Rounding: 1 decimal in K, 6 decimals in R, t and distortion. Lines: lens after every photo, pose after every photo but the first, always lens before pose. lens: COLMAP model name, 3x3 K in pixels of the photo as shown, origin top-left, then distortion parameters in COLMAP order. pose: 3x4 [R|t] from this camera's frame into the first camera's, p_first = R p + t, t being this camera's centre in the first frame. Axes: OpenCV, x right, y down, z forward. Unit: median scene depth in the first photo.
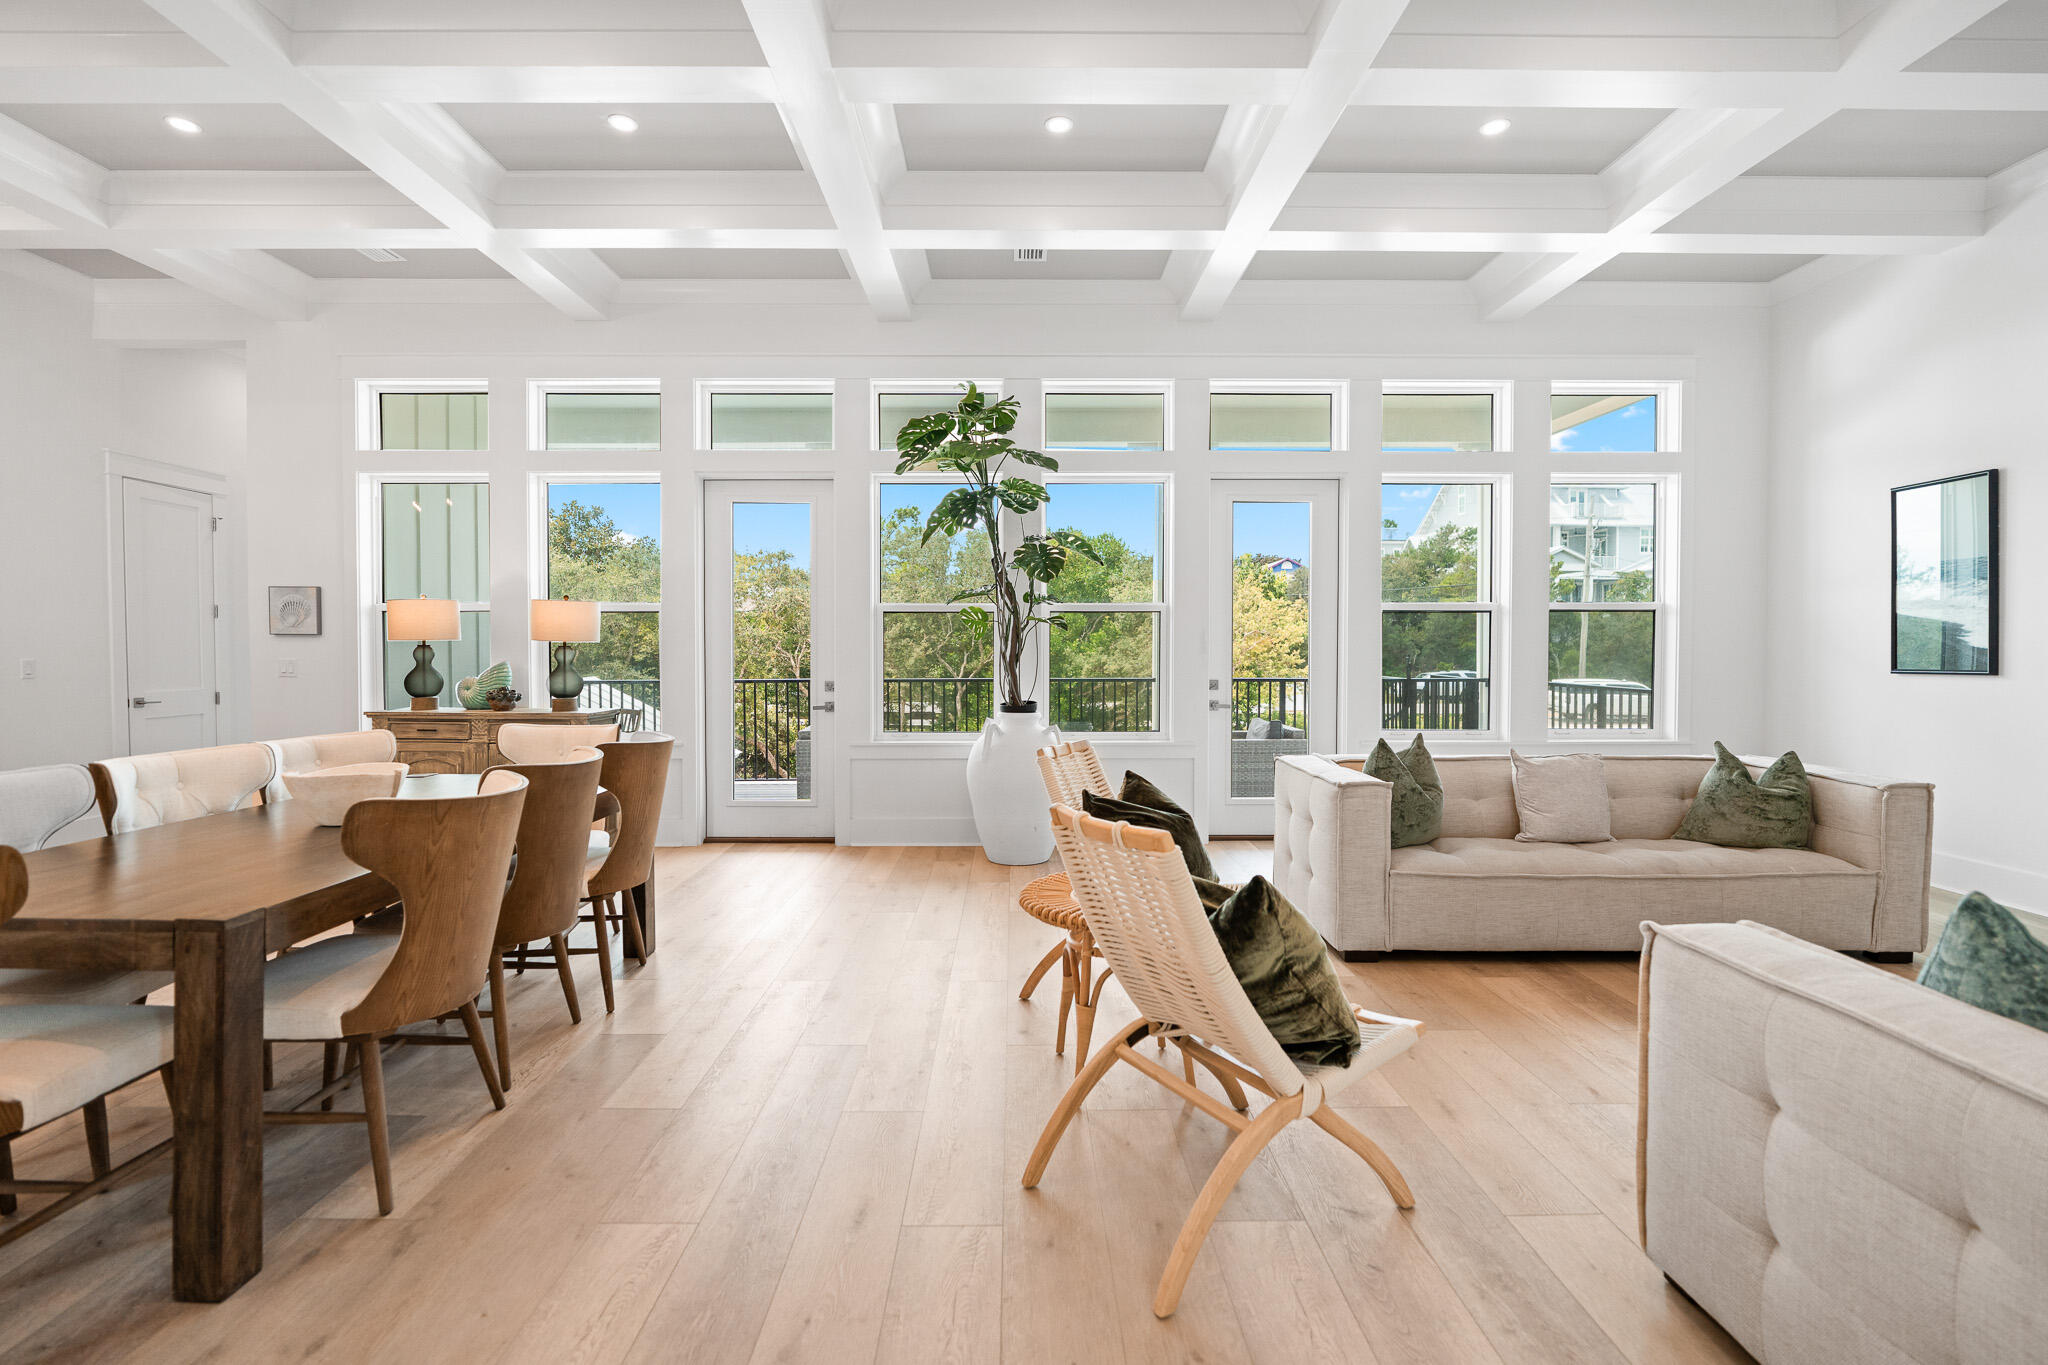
lens RADIAL K [[909.0, 0, 1023.5], [0, 909.0, 674.6], [0, 0, 1]] dist [-0.015533, 0.005592]
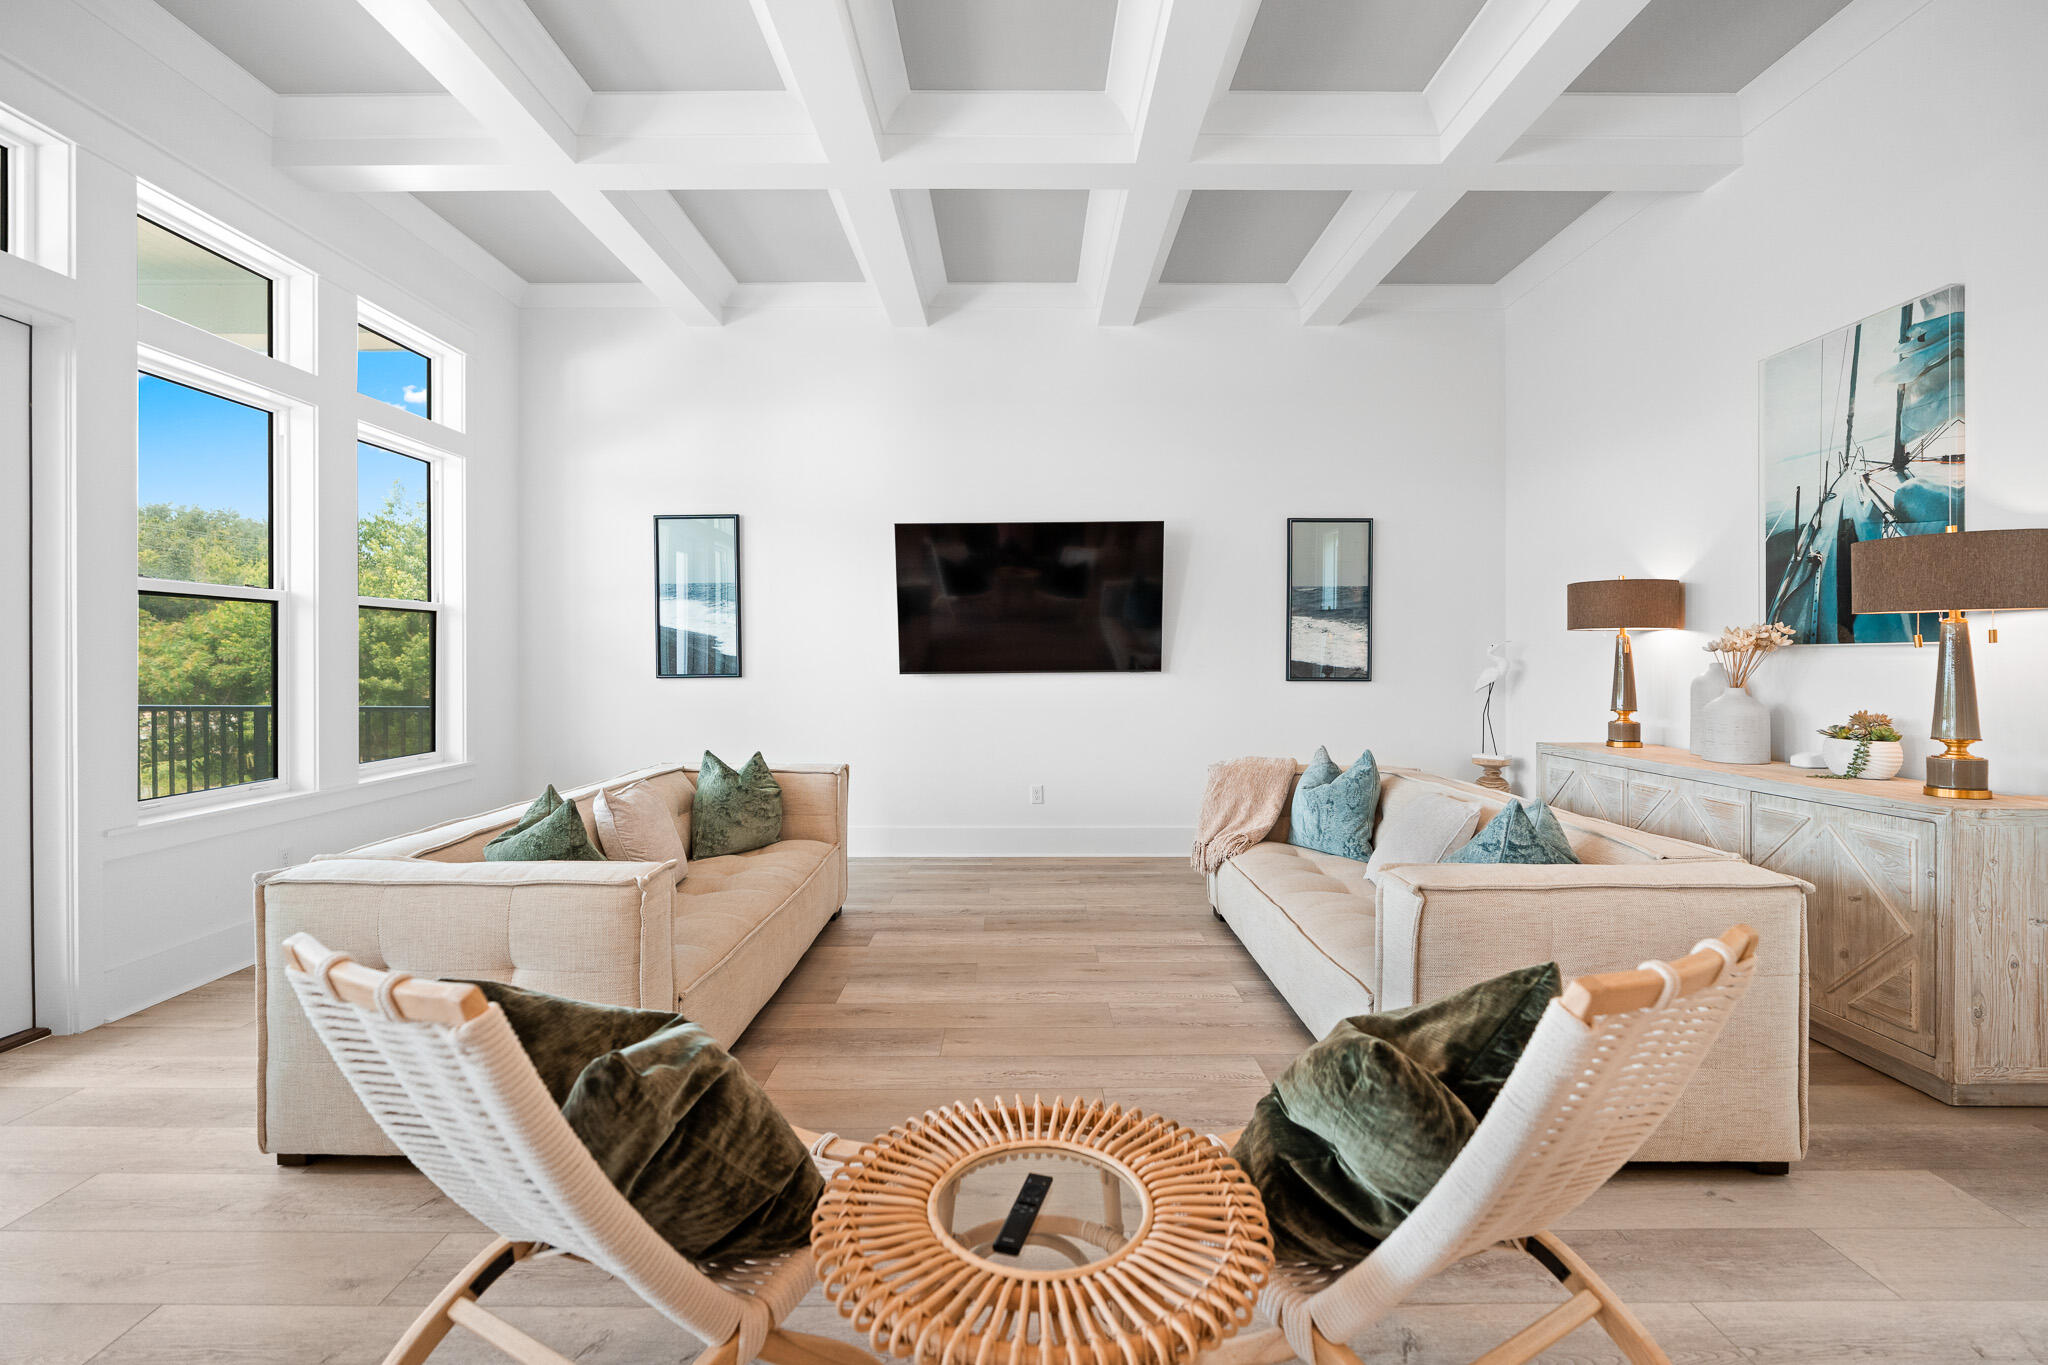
lens RADIAL K [[909.0, 0, 1023.5], [0, 909.0, 674.6], [0, 0, 1]] dist [-0.015533, 0.005592]
pose [[0.012430, -0.021768, 0.999686, -0.195707], [0.027743, 0.999386, 0.021416, -0.019112], [-0.999538, 0.027468, 0.013027, 0.574392]]
